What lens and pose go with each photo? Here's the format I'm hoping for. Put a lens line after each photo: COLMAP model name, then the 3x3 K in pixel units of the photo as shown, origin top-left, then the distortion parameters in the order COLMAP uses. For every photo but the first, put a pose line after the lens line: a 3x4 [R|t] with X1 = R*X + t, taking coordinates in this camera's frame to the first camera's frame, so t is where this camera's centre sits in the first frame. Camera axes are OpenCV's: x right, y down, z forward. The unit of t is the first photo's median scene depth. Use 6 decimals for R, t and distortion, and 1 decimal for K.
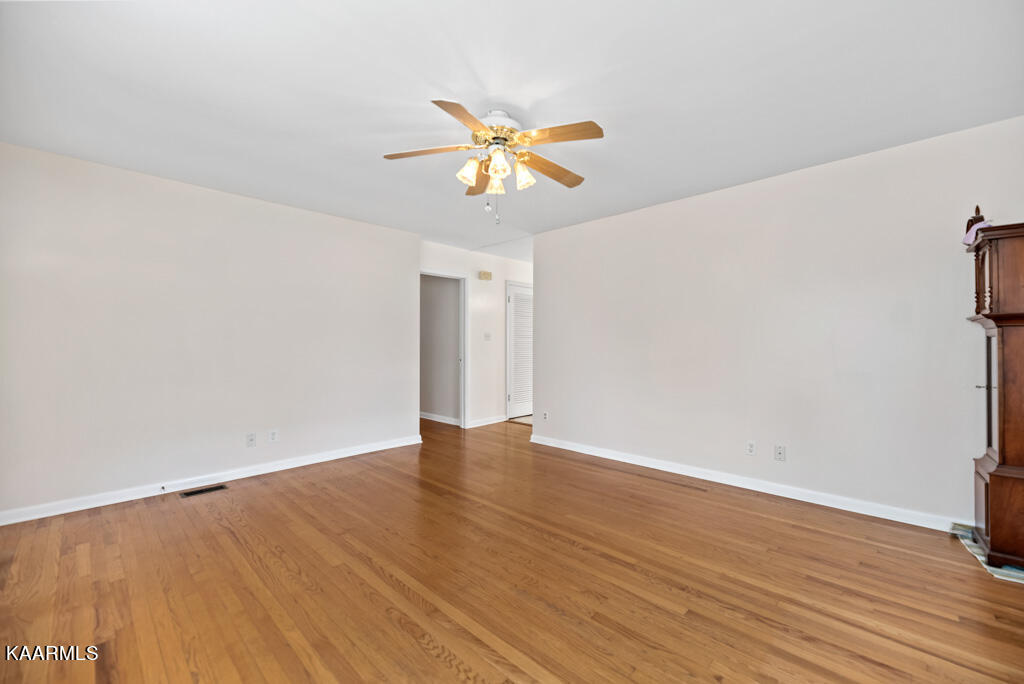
lens RADIAL K [[420.9, 0, 512.0], [0, 420.9, 342.0], [0, 0, 1]] dist [-0.001222, 0.000137]
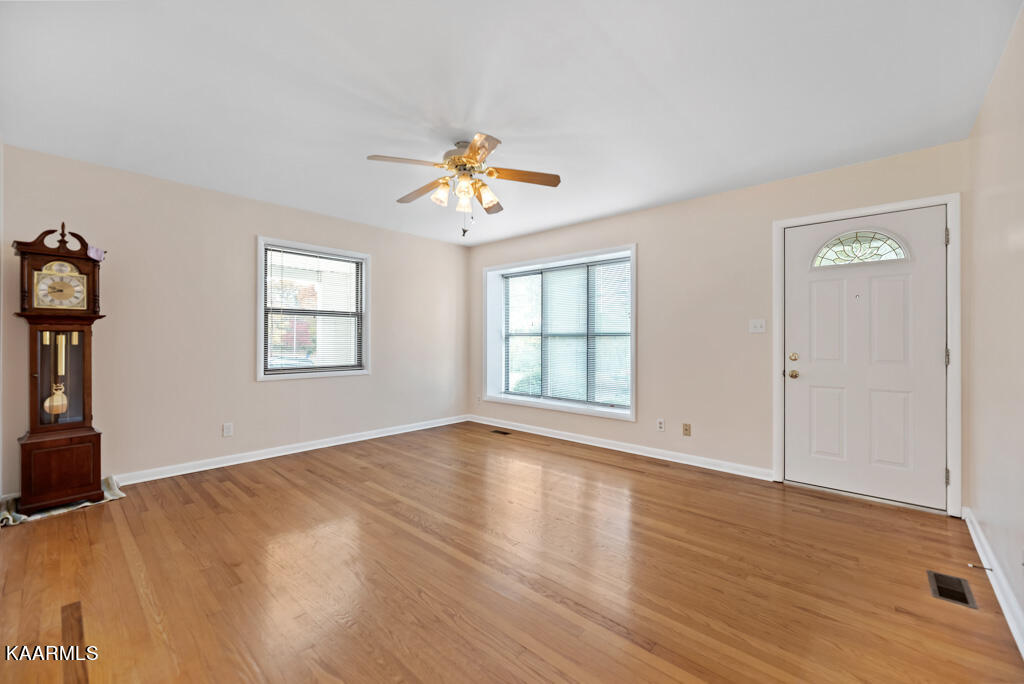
lens RADIAL K [[420.9, 0, 512.0], [0, 420.9, 342.0], [0, 0, 1]] dist [-0.001222, 0.000137]
pose [[-0.999263, -0.001868, -0.038349, -0.139027], [-0.001785, 0.999996, -0.002199, 0.016903], [0.038353, -0.002129, -0.999262, 2.383855]]
